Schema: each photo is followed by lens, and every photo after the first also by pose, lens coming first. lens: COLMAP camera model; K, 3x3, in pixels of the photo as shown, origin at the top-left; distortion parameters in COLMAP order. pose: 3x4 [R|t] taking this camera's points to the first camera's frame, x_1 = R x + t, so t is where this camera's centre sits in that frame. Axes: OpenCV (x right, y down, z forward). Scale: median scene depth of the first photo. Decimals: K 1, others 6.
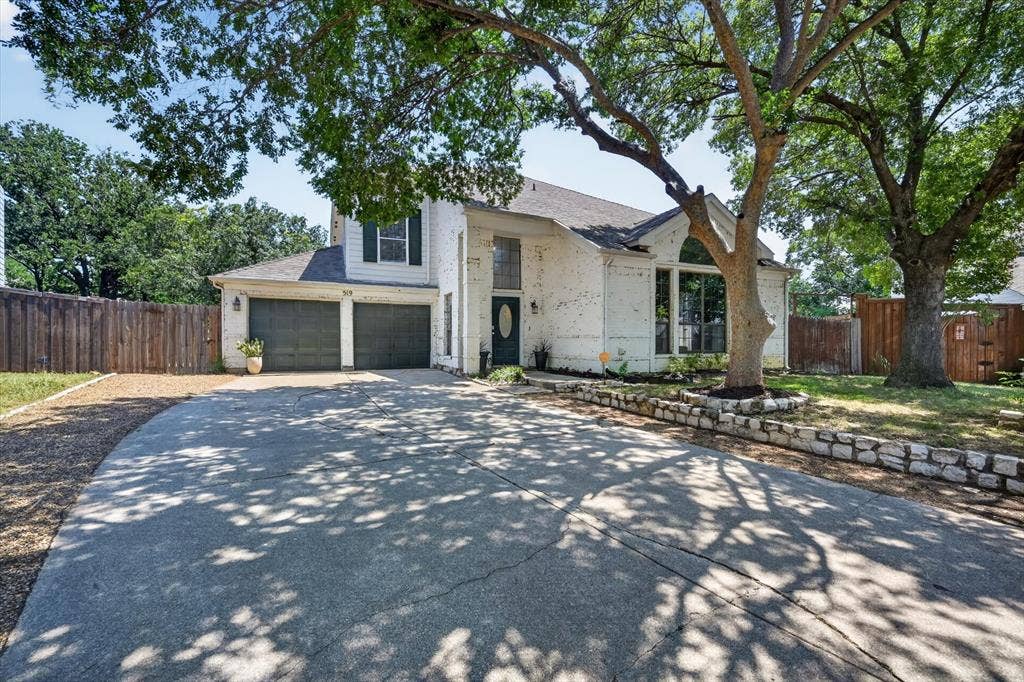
lens RADIAL K [[415.9, 0, 511.0], [0, 415.9, 336.4], [0, 0, 1]] dist [-0.010953, -0.000080]
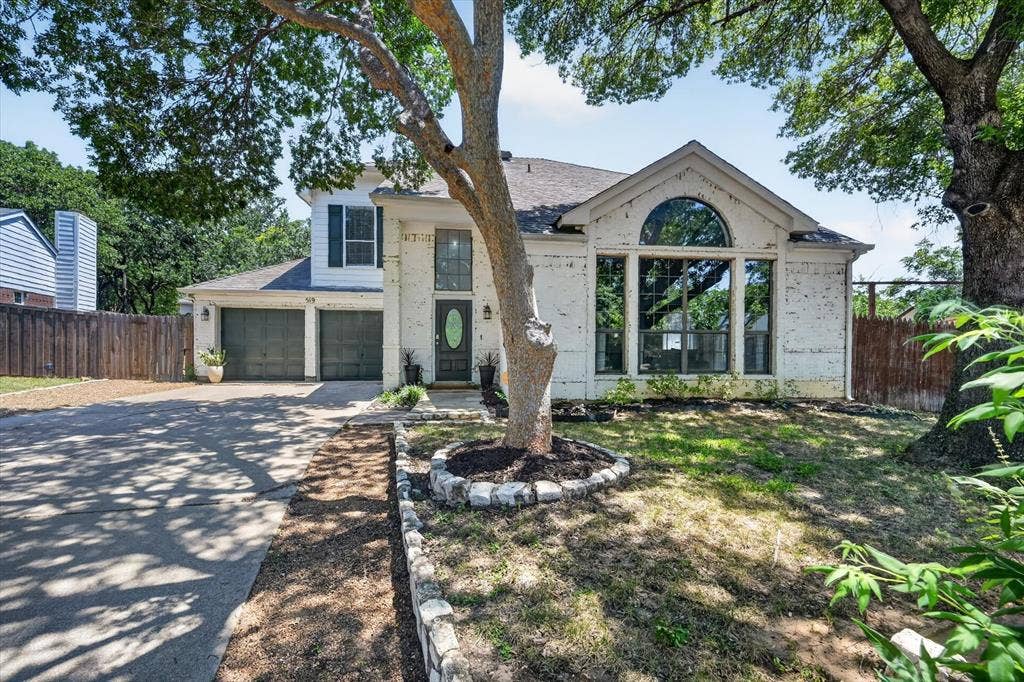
lens RADIAL K [[423.9, 0, 512.0], [0, 423.9, 341.0], [0, 0, 1]] dist [-0.014498, -0.000570]
pose [[0.953020, 0.001672, -0.302902, 0.373637], [-0.000837, 0.999995, 0.002886, -0.014896], [0.302905, -0.002497, 0.953017, 0.224971]]
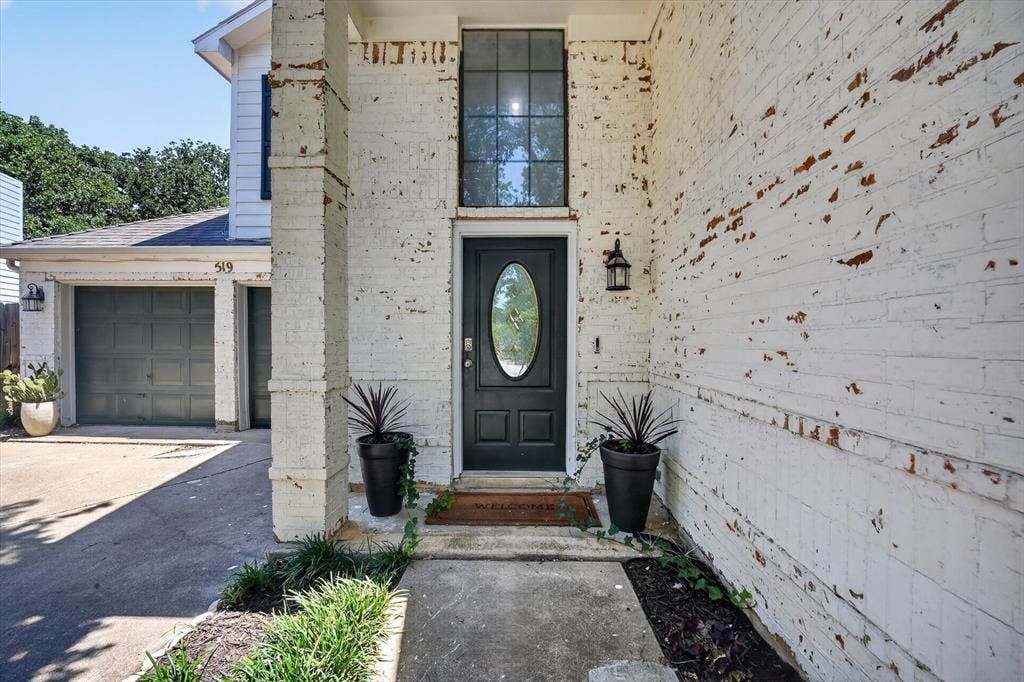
lens RADIAL K [[423.9, 0, 512.0], [0, 423.9, 341.0], [0, 0, 1]] dist [-0.014498, -0.000570]
pose [[0.904161, 0.002216, -0.427186, 0.116112], [-0.000490, 0.999991, 0.004150, -0.024058], [0.427191, -0.003543, 0.904154, 0.760098]]
